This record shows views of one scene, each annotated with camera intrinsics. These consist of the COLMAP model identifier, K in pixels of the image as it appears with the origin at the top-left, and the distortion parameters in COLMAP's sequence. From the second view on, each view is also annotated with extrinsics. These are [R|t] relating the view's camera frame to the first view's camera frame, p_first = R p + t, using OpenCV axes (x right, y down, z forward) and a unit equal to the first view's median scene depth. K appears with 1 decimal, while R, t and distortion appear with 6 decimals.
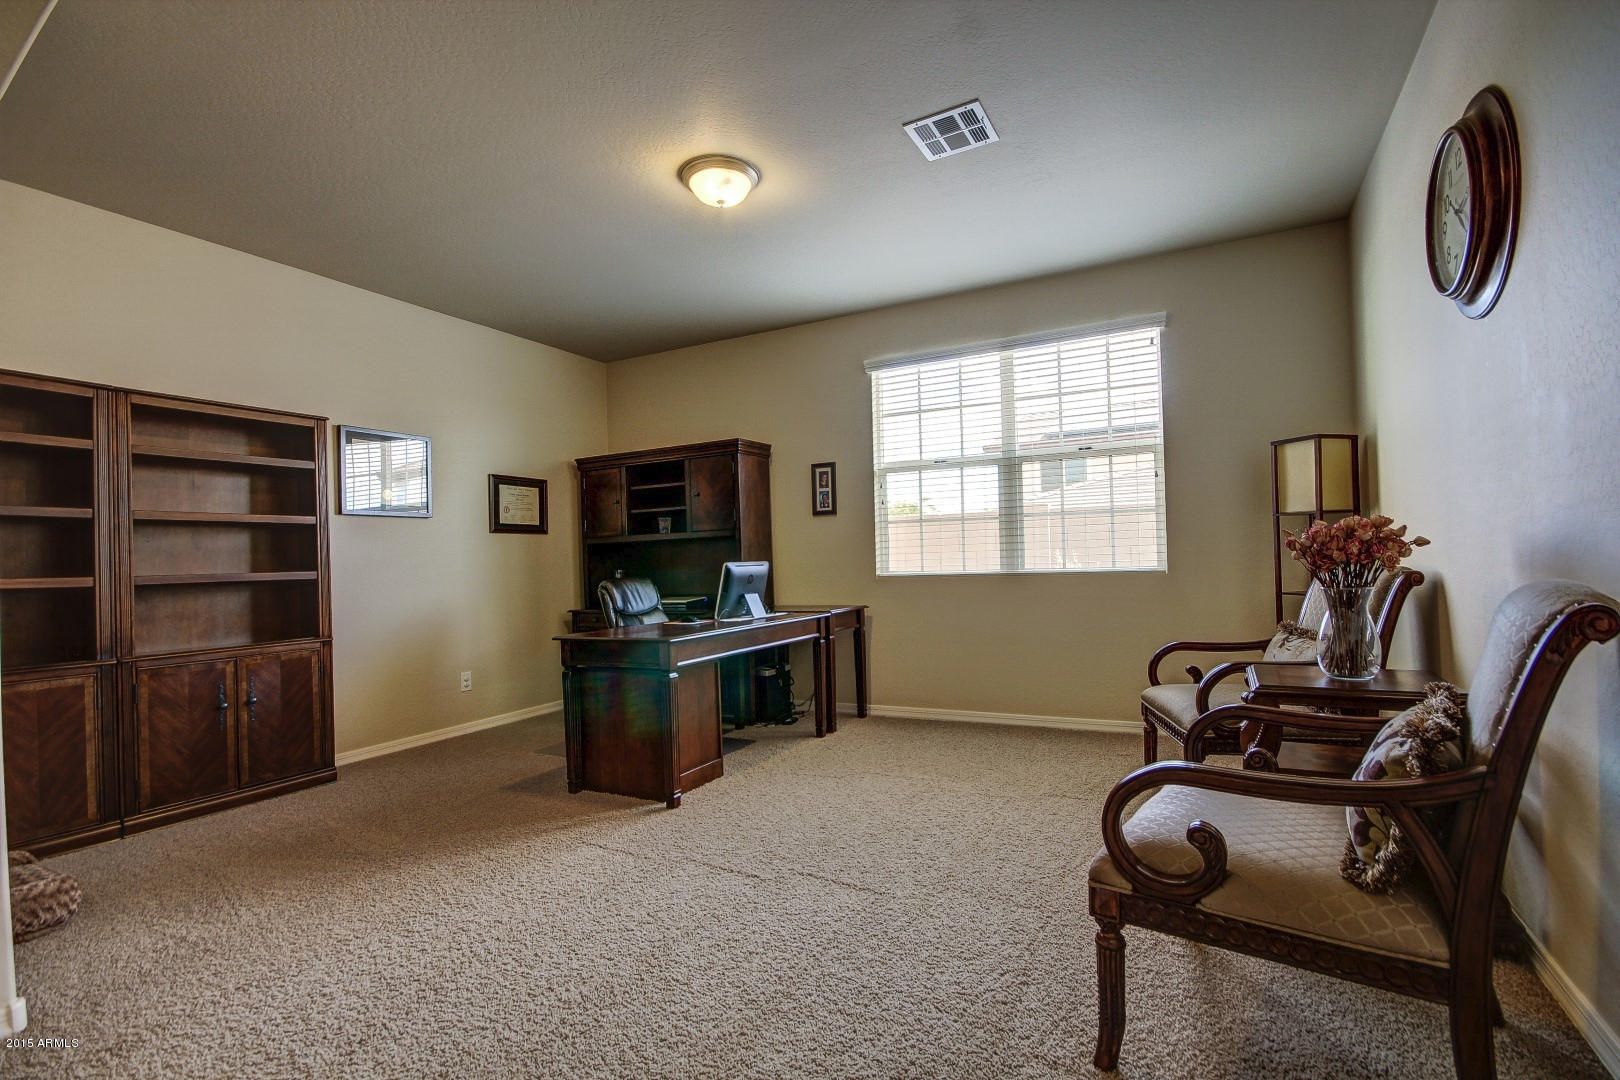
lens RADIAL K [[730.5, 0, 814.0], [0, 730.5, 545.5], [0, 0, 1]] dist [-0.000066, 0.000231]
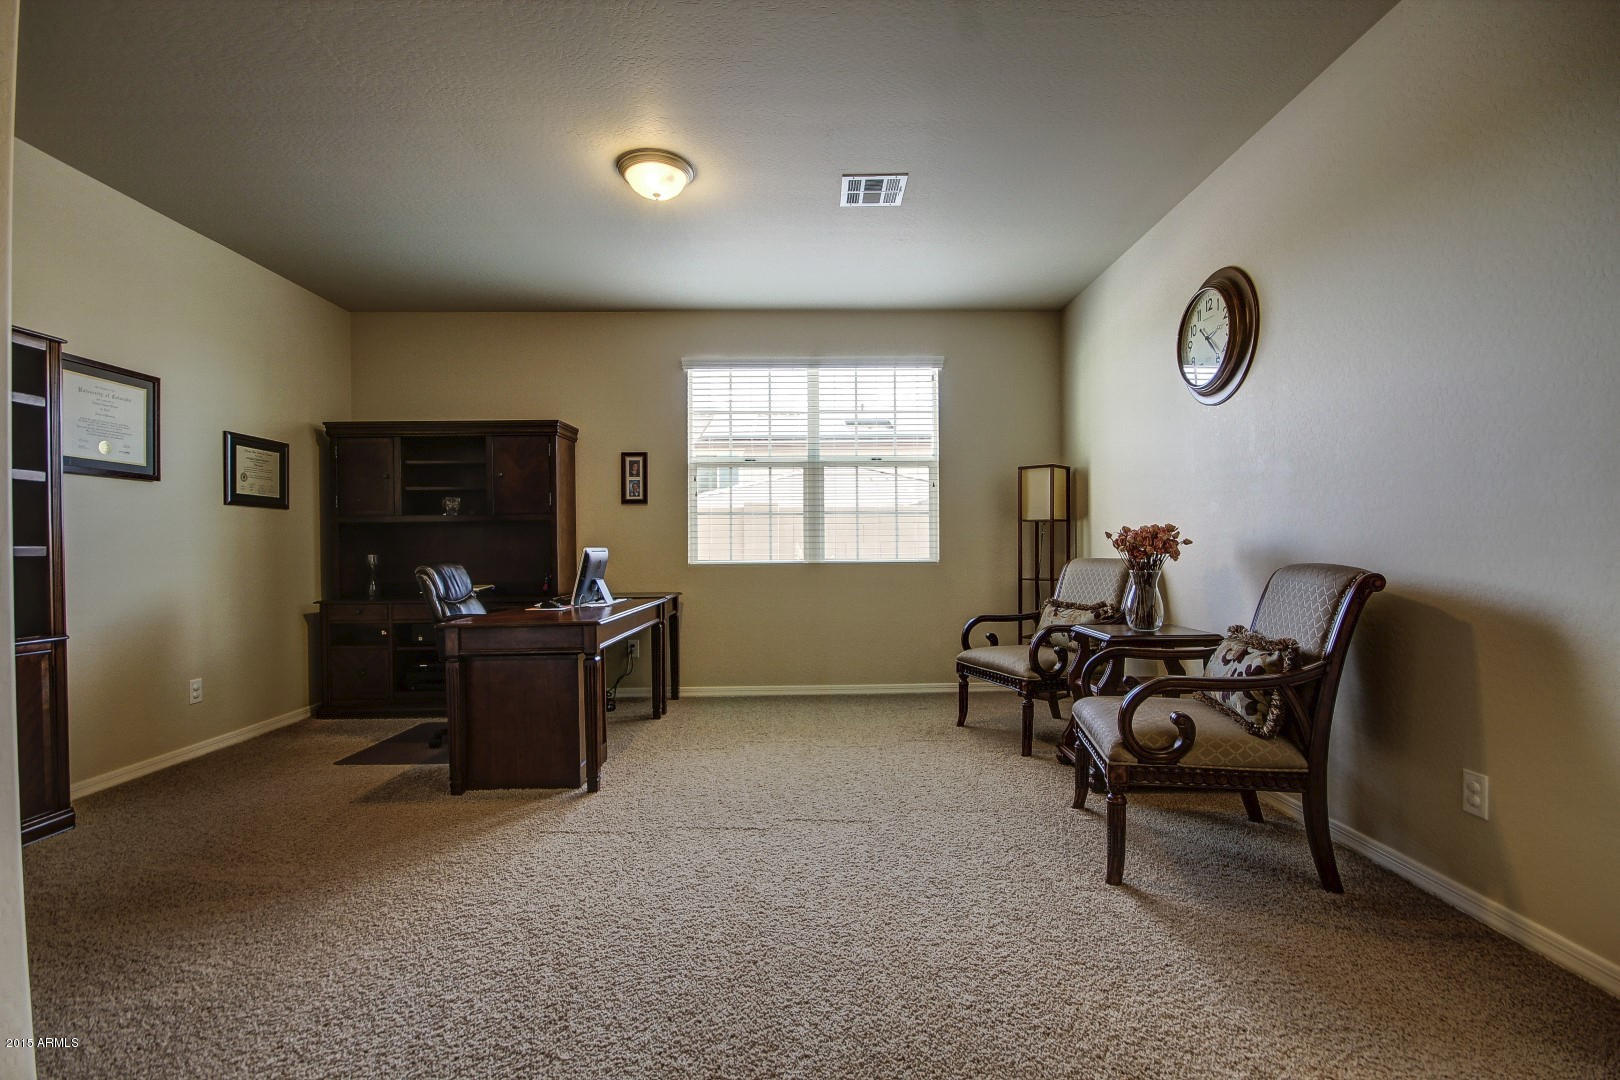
lens RADIAL K [[730.5, 0, 807.7], [0, 730.5, 542.6], [0, 0, 1]] dist [-0.000066, 0.000231]
pose [[0.883787, 0.025744, 0.467182, -0.288330], [-0.027071, 0.999626, -0.003871, 0.011448], [-0.467107, -0.009226, 0.884153, -0.008501]]
